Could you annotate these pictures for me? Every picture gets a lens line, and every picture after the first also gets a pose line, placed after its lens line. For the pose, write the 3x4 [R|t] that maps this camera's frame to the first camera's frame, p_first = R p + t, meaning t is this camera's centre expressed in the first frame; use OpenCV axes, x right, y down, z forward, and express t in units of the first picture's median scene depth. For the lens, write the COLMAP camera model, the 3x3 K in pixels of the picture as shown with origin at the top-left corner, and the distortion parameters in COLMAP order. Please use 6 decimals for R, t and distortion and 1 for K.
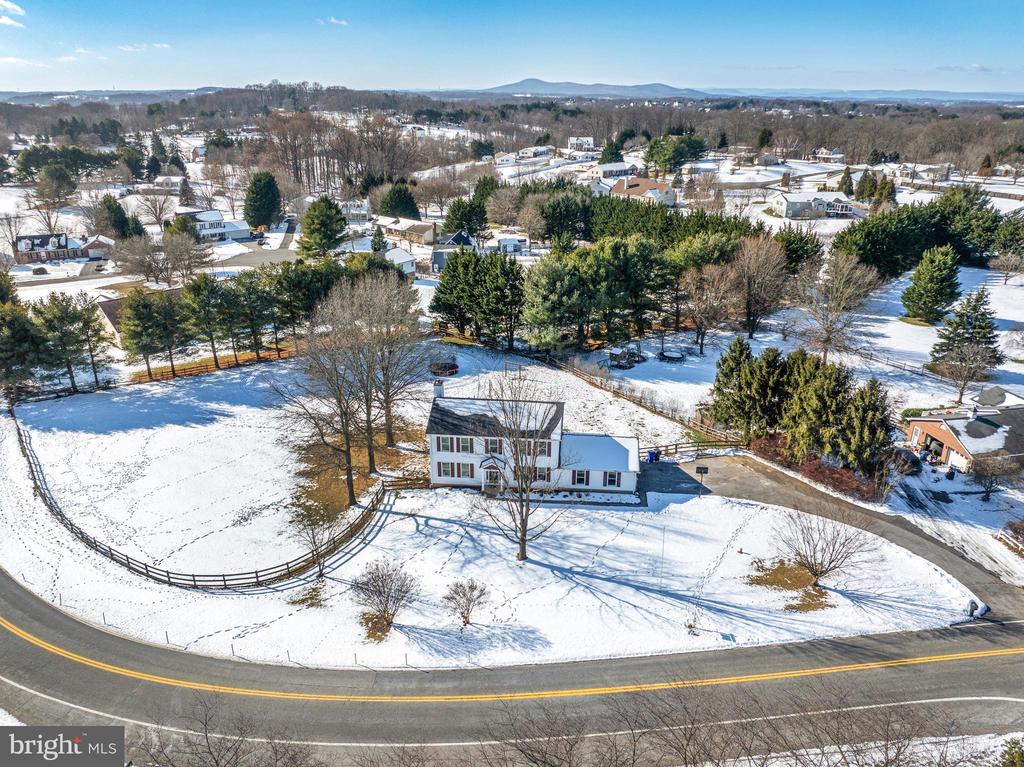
lens RADIAL K [[755.0, 0, 513.6], [0, 755.0, 383.5], [0, 0, 1]] dist [-0.032496, -0.005832]
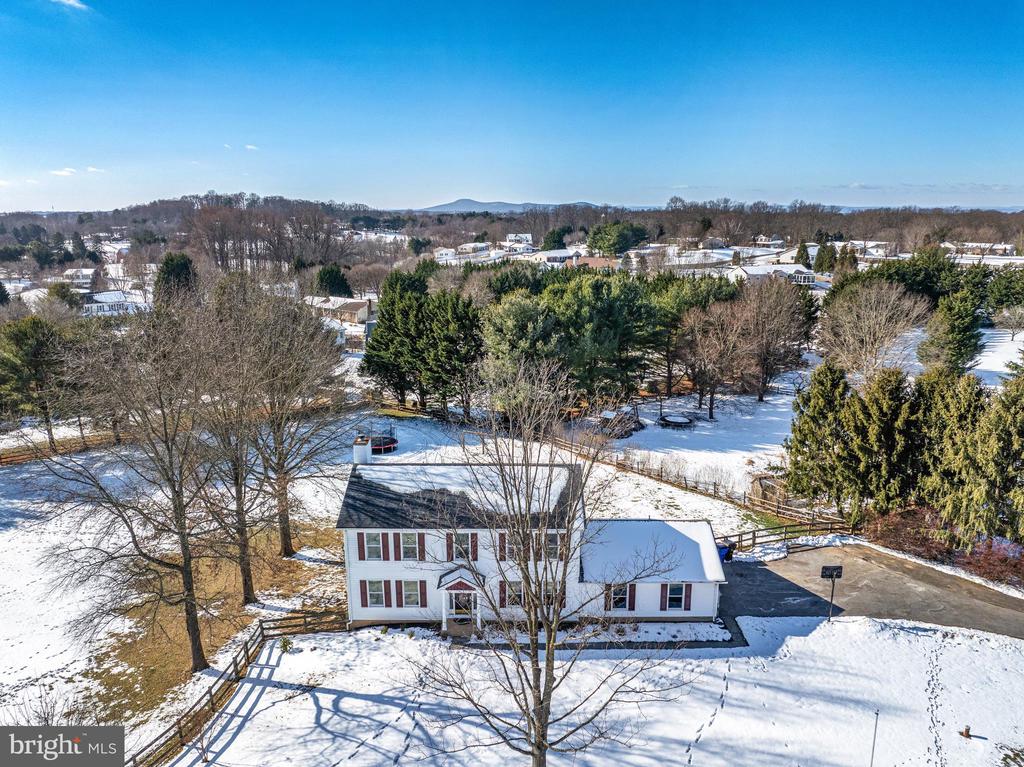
lens RADIAL K [[740.8, 0, 513.3], [0, 740.8, 380.9], [0, 0, 1]] dist [-0.036391, 0.000332]
pose [[0.996304, -0.026352, 0.081758, -0.022235], [0.037837, 0.989102, -0.142284, 0.030681], [-0.077117, 0.144852, 0.986444, 0.329597]]
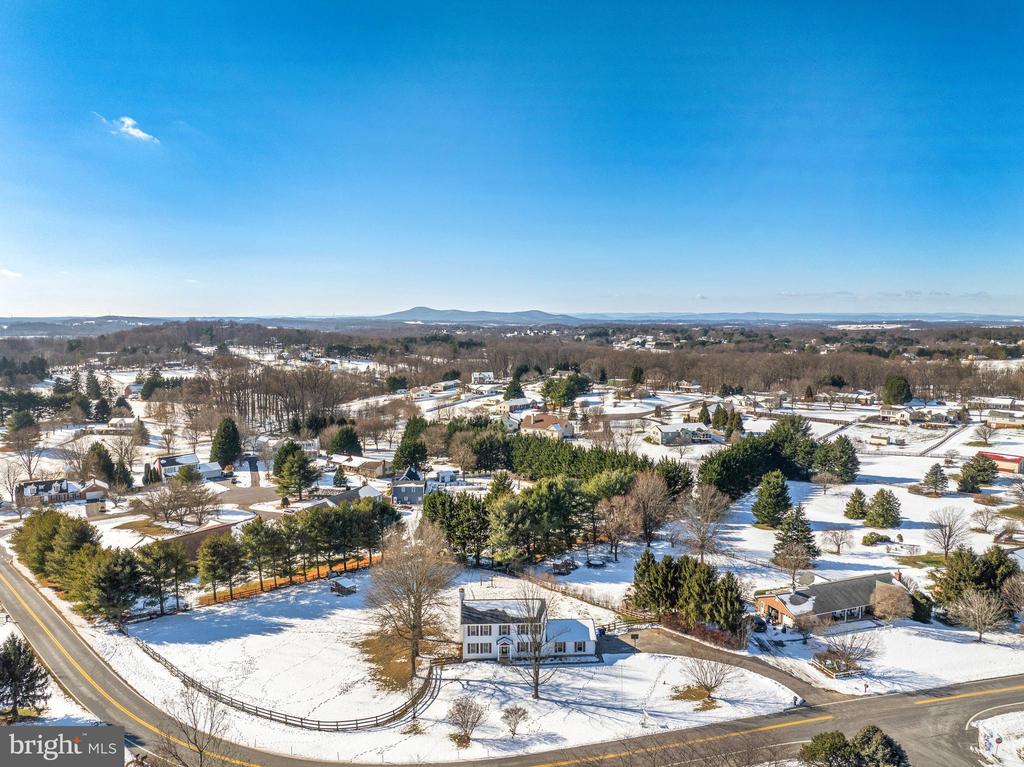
lens RADIAL K [[733.8, 0, 514.7], [0, 733.8, 383.5], [0, 0, 1]] dist [-0.036630, 0.000946]
pose [[0.988876, -0.017719, 0.147686, -0.162307], [0.057949, 0.960325, -0.272796, 0.004890], [-0.136993, 0.278319, 0.950669, -0.432481]]
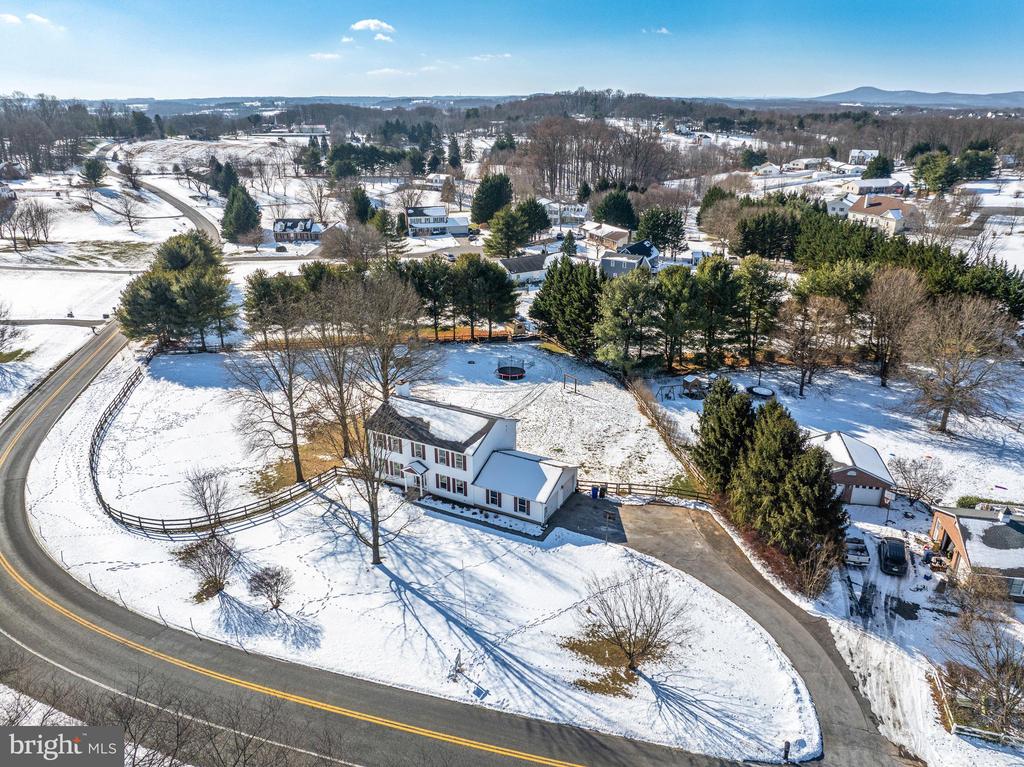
lens RADIAL K [[736.2, 0, 514.9], [0, 736.2, 382.2], [0, 0, 1]] dist [-0.032570, -0.003065]
pose [[0.920948, 0.136364, -0.365047, 0.326900], [-0.136902, 0.990280, 0.024542, -0.037482], [0.364846, 0.027374, 0.930666, 0.089460]]
